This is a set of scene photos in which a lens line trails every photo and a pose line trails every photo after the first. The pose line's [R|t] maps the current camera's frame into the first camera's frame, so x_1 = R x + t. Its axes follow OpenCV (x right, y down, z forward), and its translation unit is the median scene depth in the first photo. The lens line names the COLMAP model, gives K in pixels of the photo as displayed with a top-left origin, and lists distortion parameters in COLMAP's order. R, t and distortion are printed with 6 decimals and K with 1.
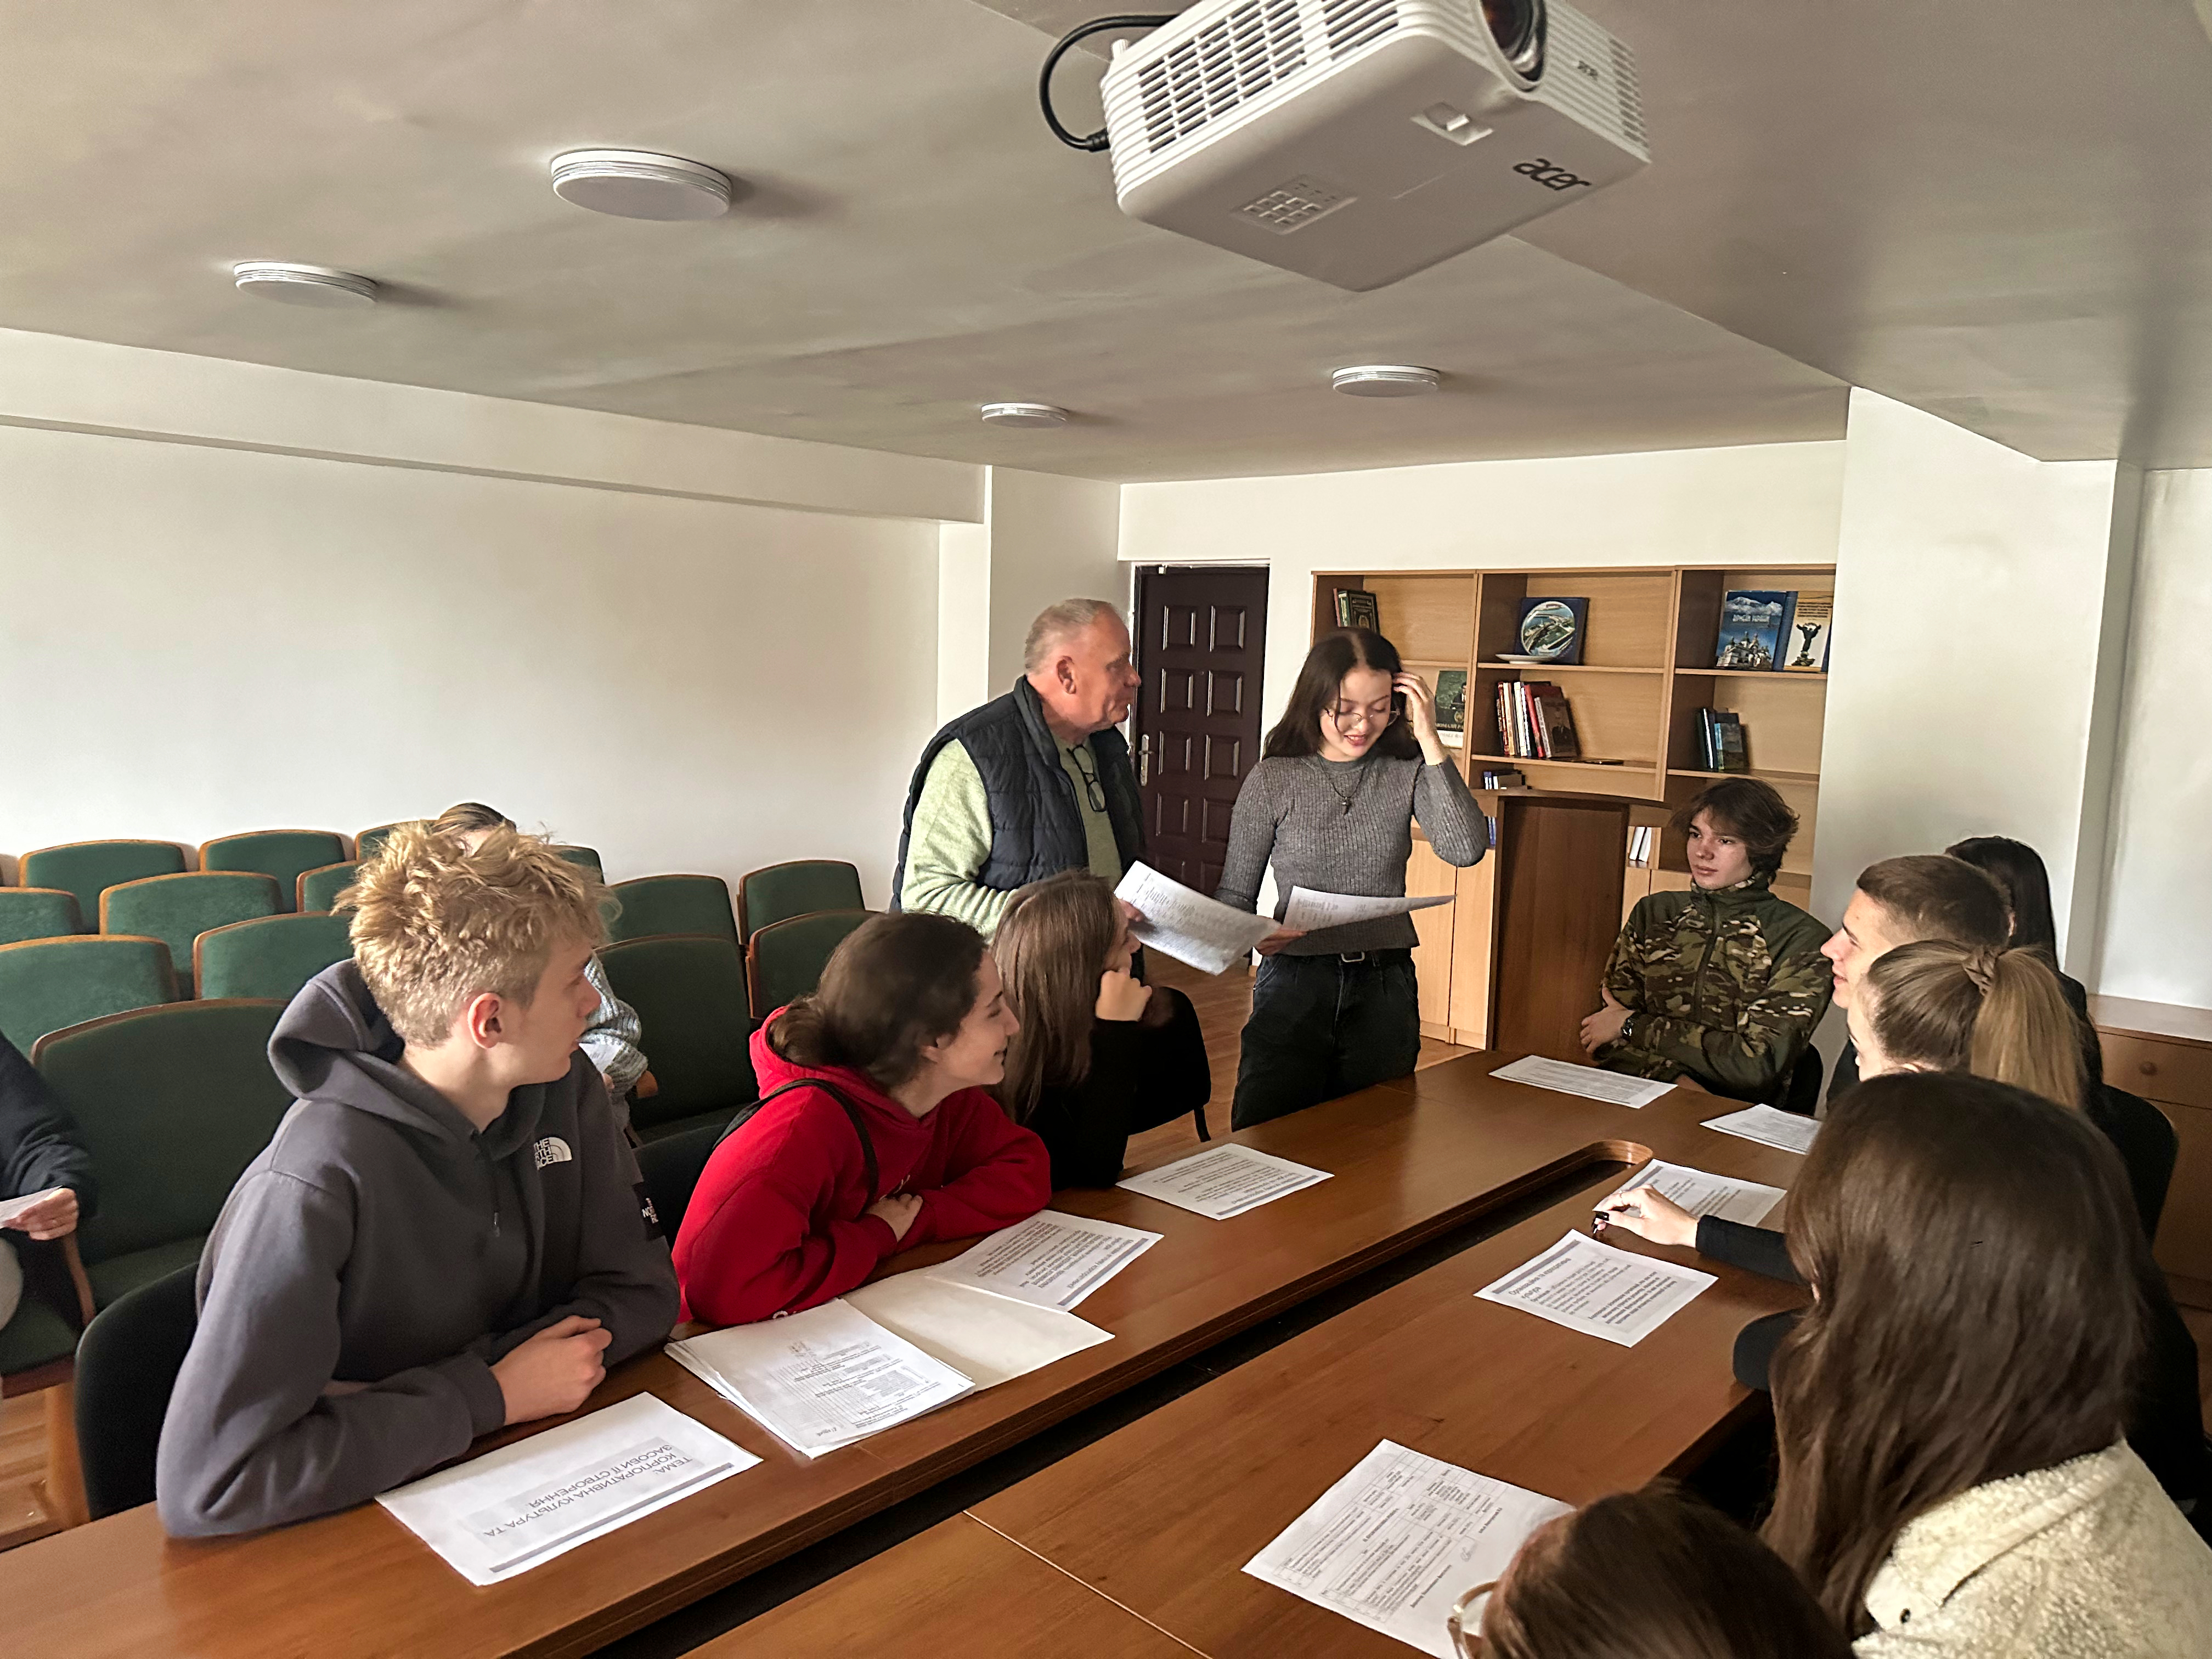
lens RADIAL K [[1564.0, 0, 1118.1], [0, 1564.0, 836.0], [0, 0, 1]] dist [0.076616, -0.081053]
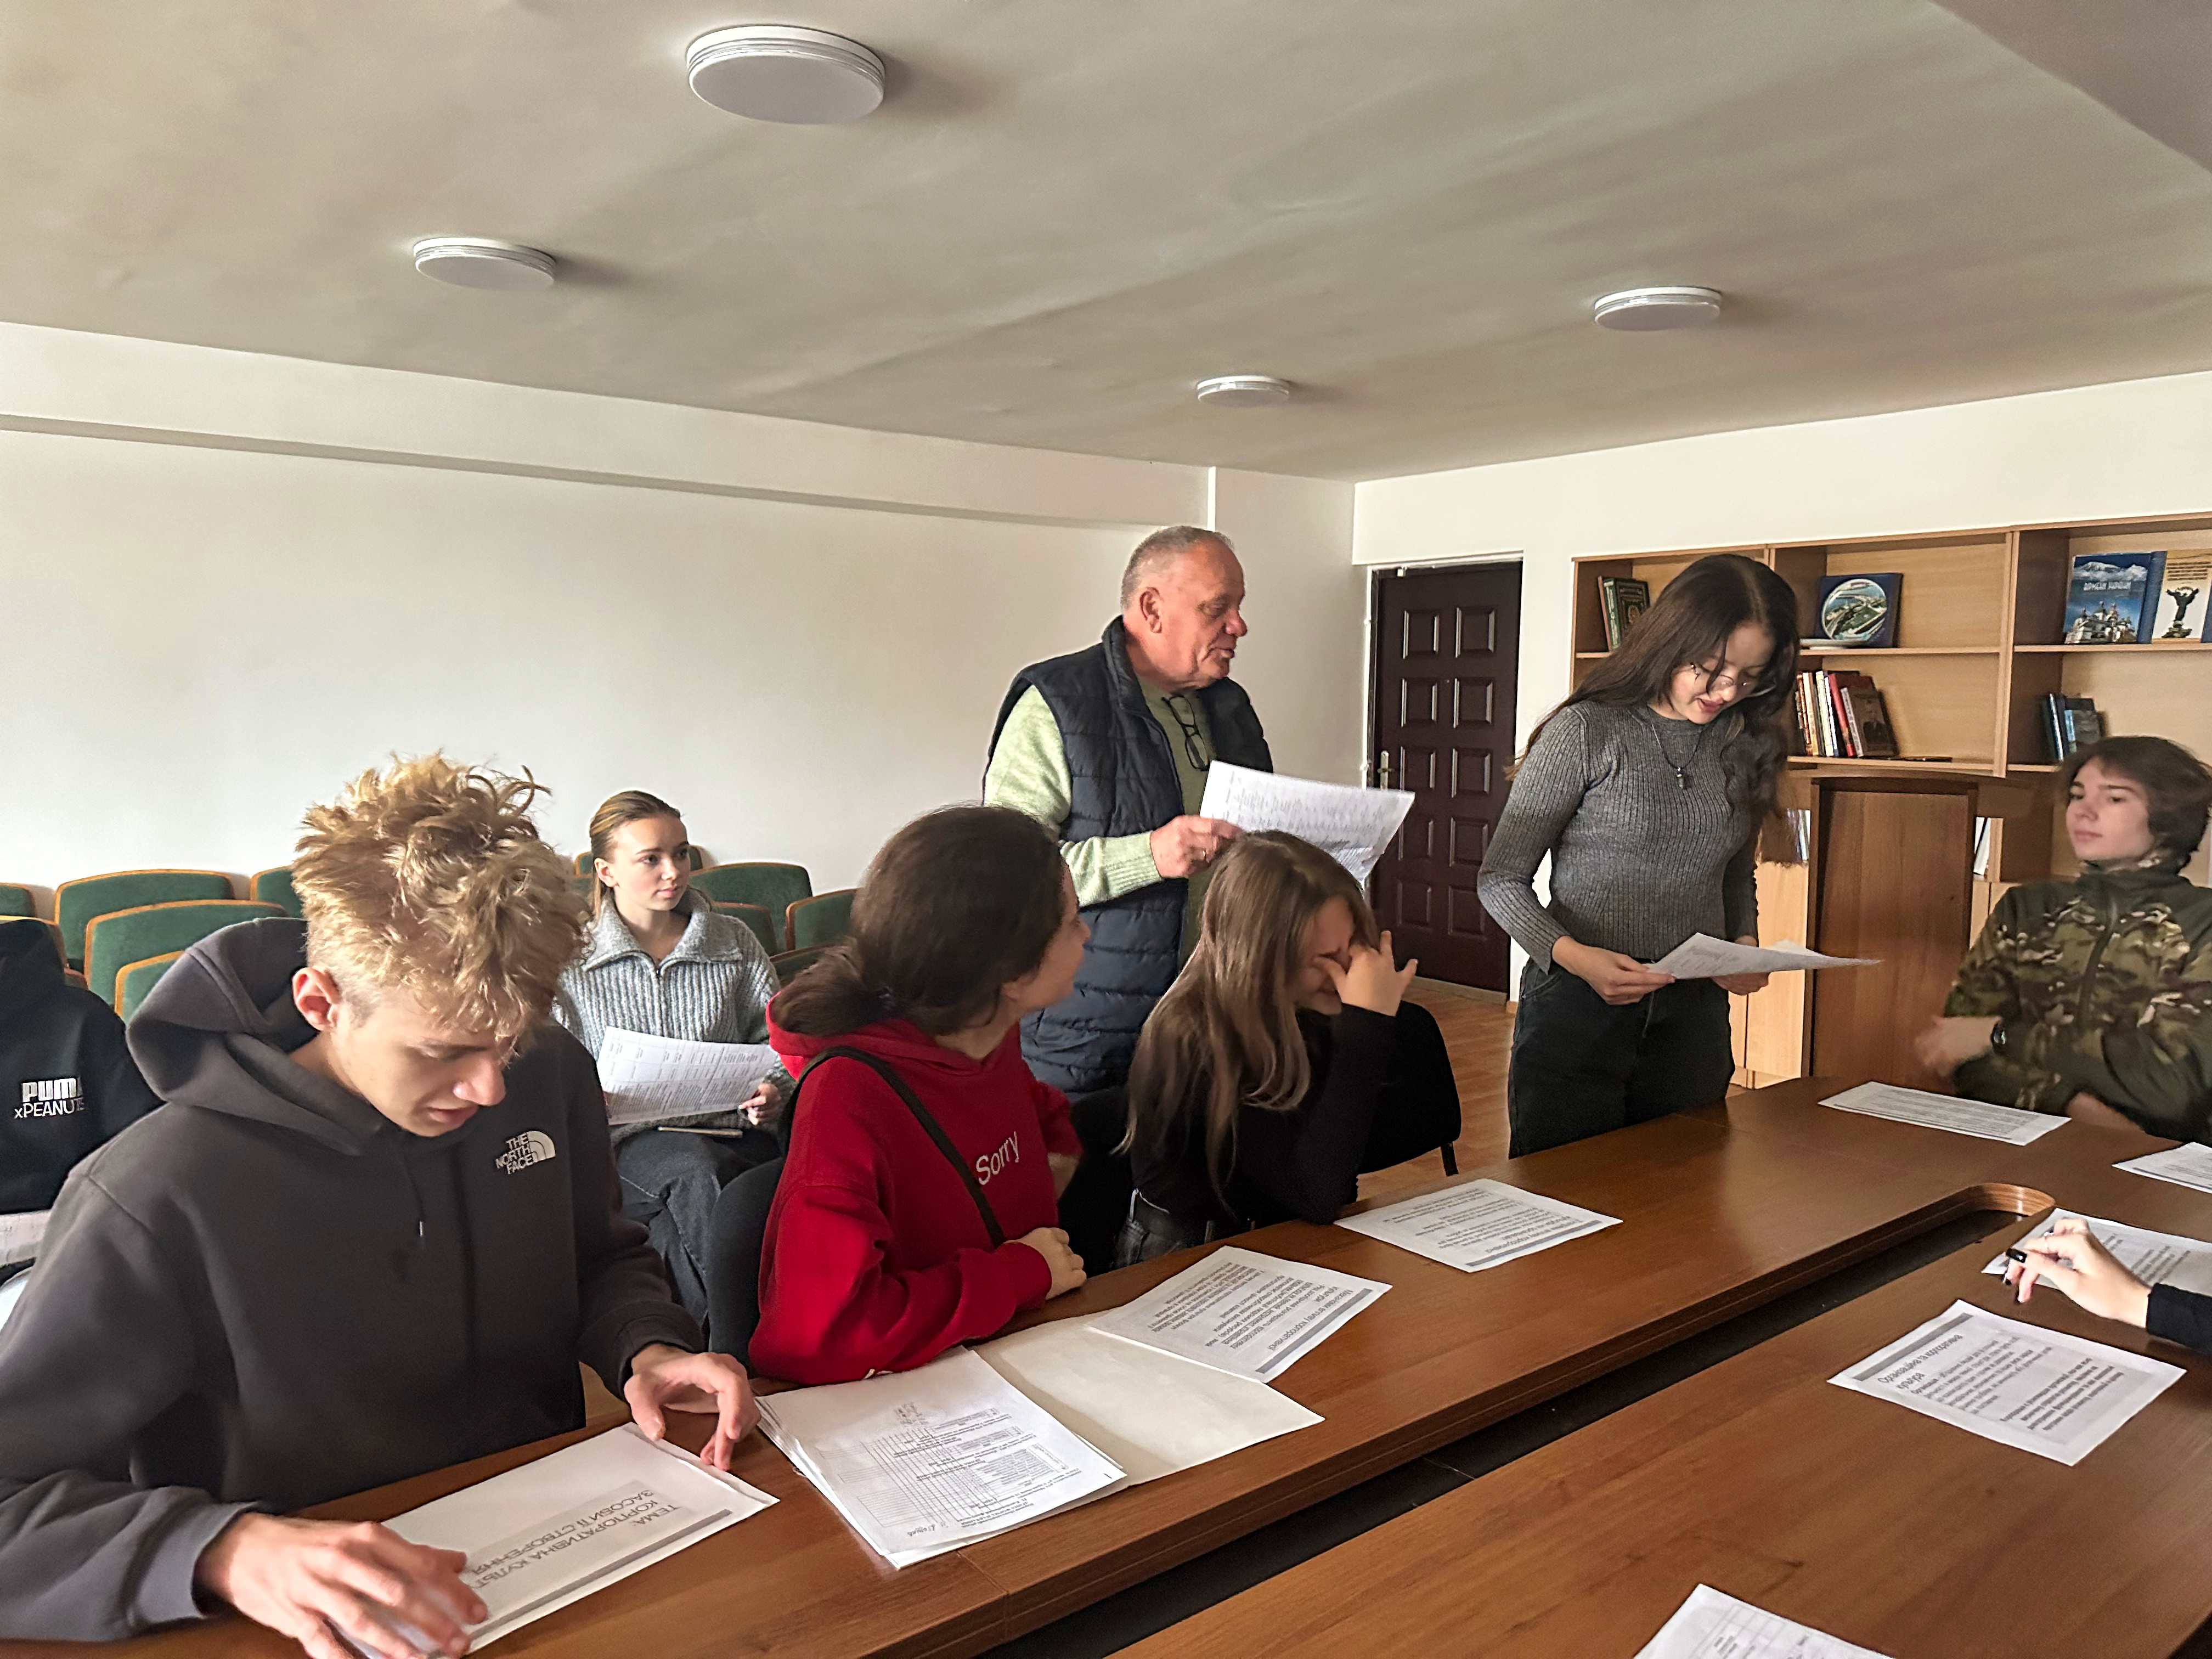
lens RADIAL K [[1569.7, 0, 1100.2], [0, 1569.7, 843.2], [0, 0, 1]] dist [0.011985, -0.006632]
pose [[0.985774, -0.013573, -0.167525, 0.014481], [0.008441, 0.999474, -0.031307, 0.045902], [0.167862, 0.029447, 0.985371, 0.161525]]
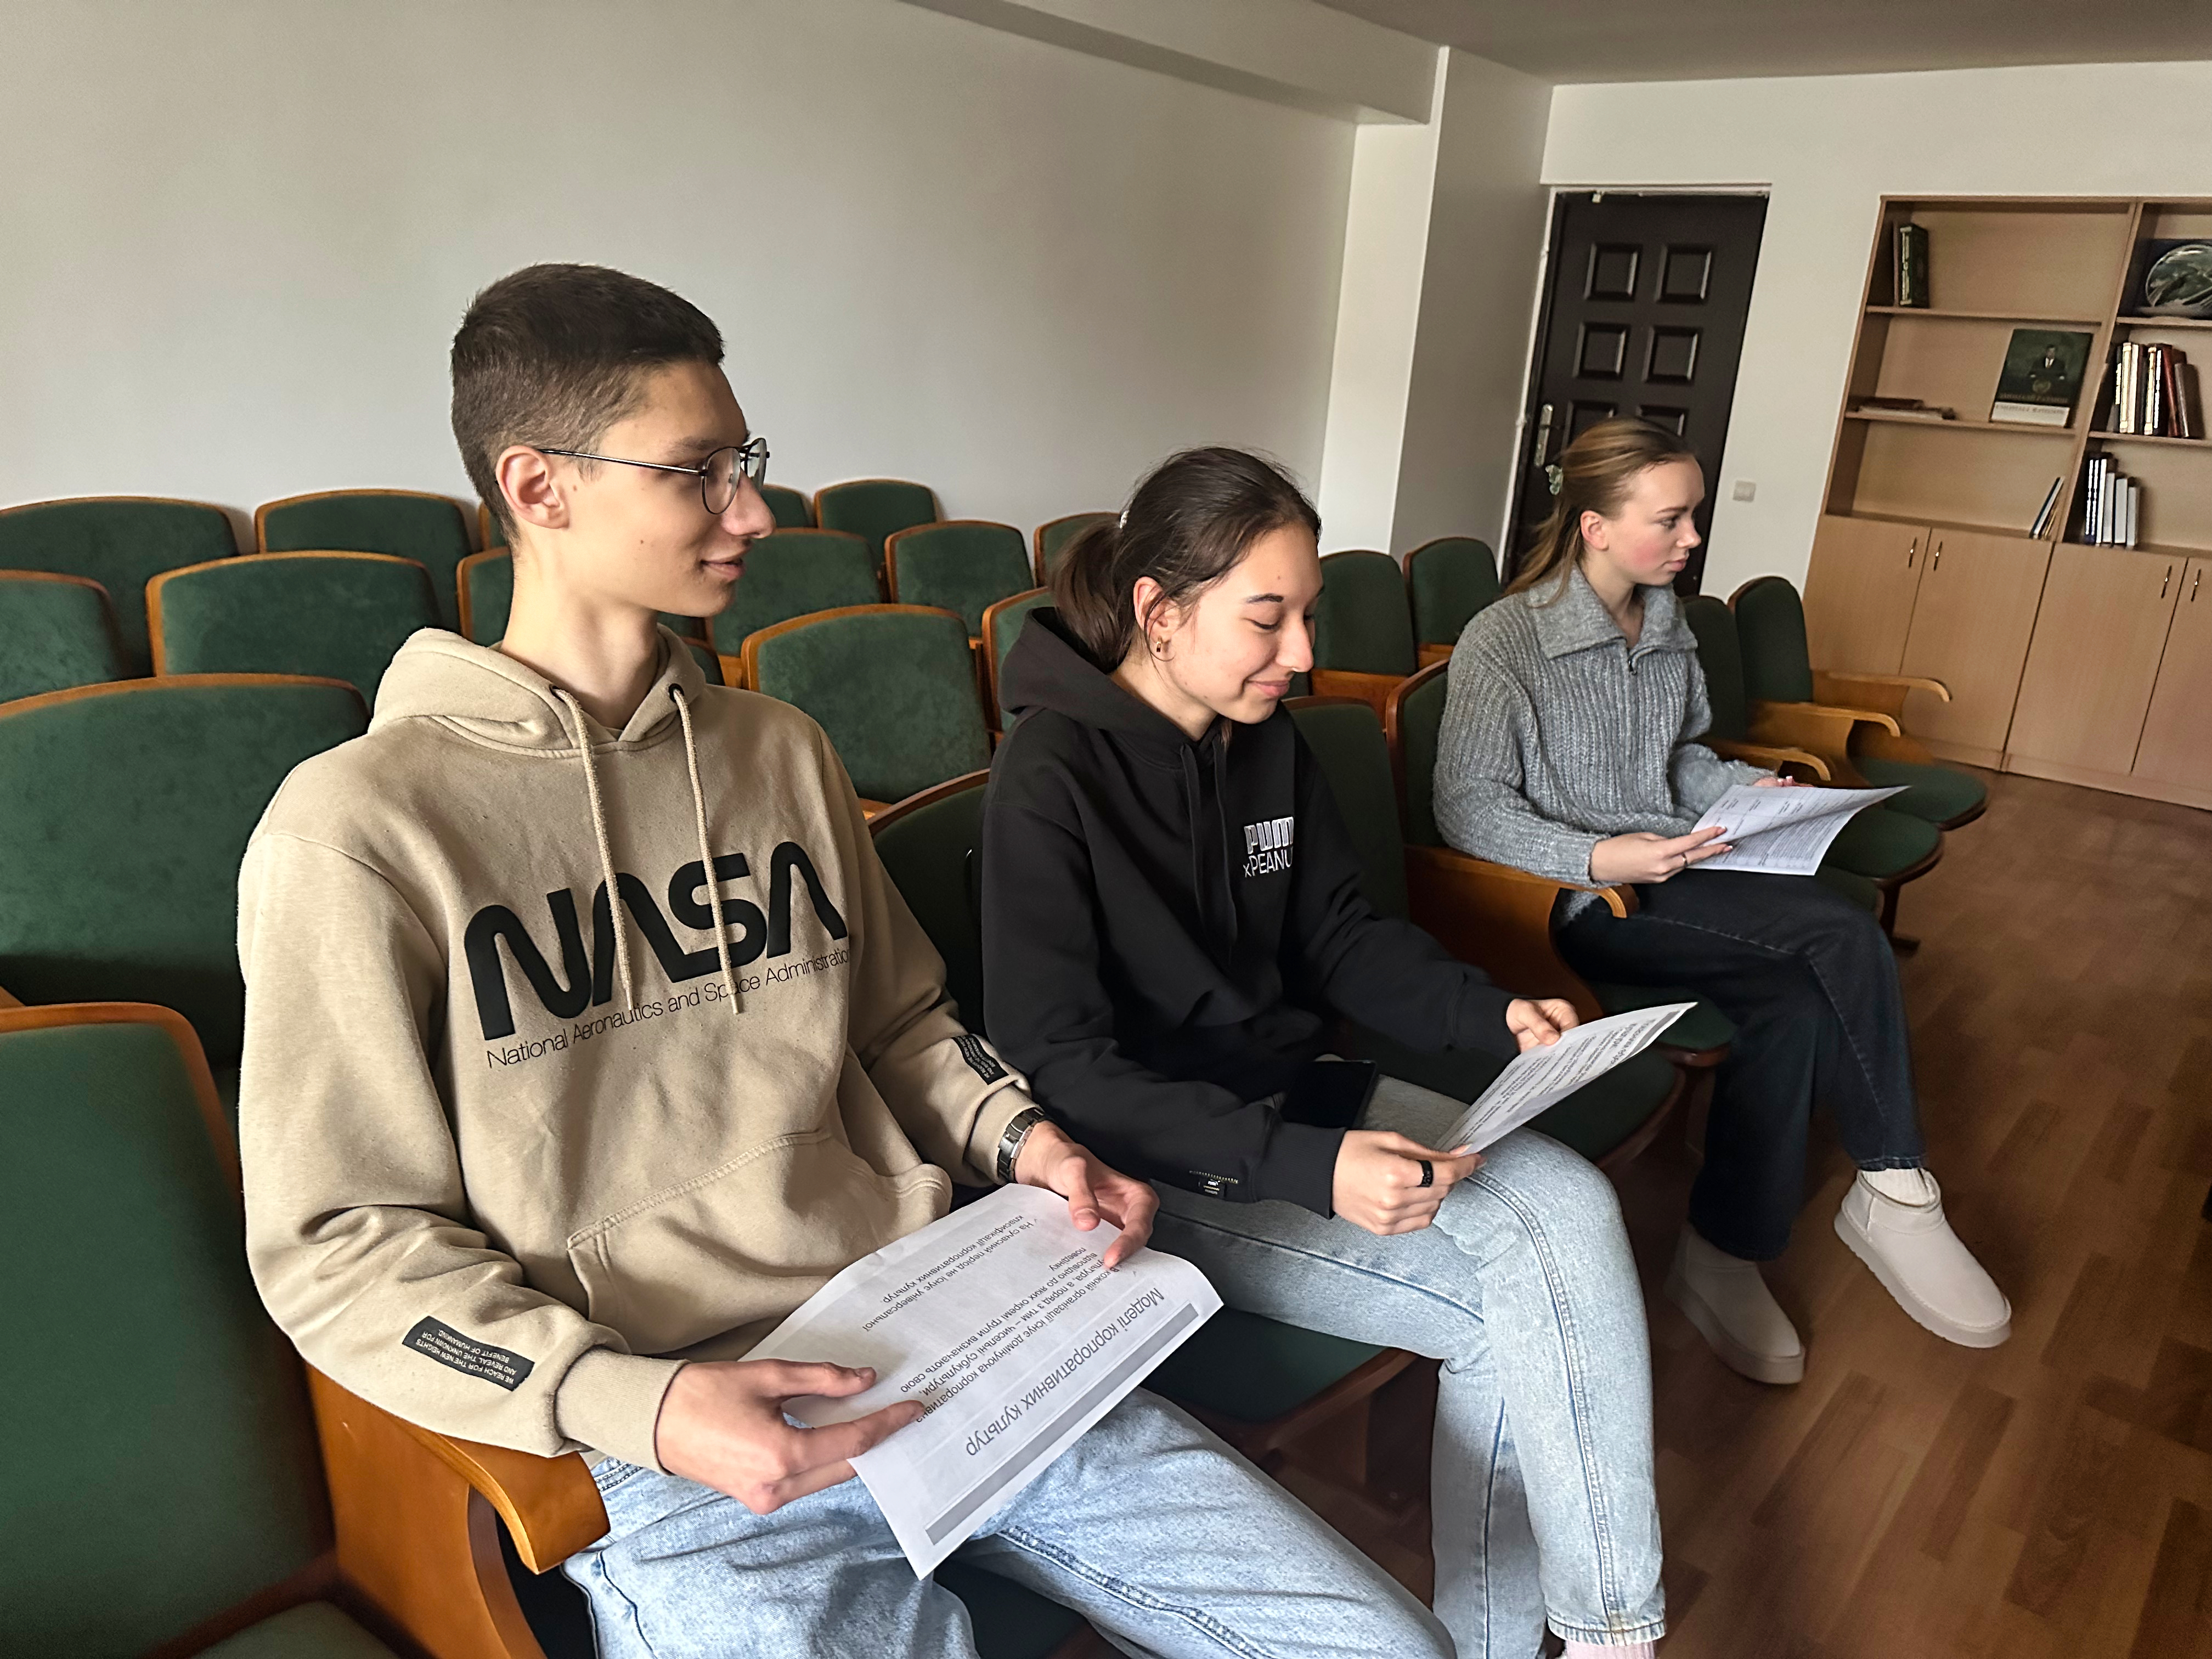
lens RADIAL K [[1564.0, 0, 1118.1], [0, 1564.0, 836.0], [0, 0, 1]] dist [0.076616, -0.081053]
pose [[0.998364, 0.018920, 0.053957, -0.723323], [-0.028363, 0.983253, 0.180025, 0.047476], [-0.049647, -0.181261, 0.982181, 0.342308]]
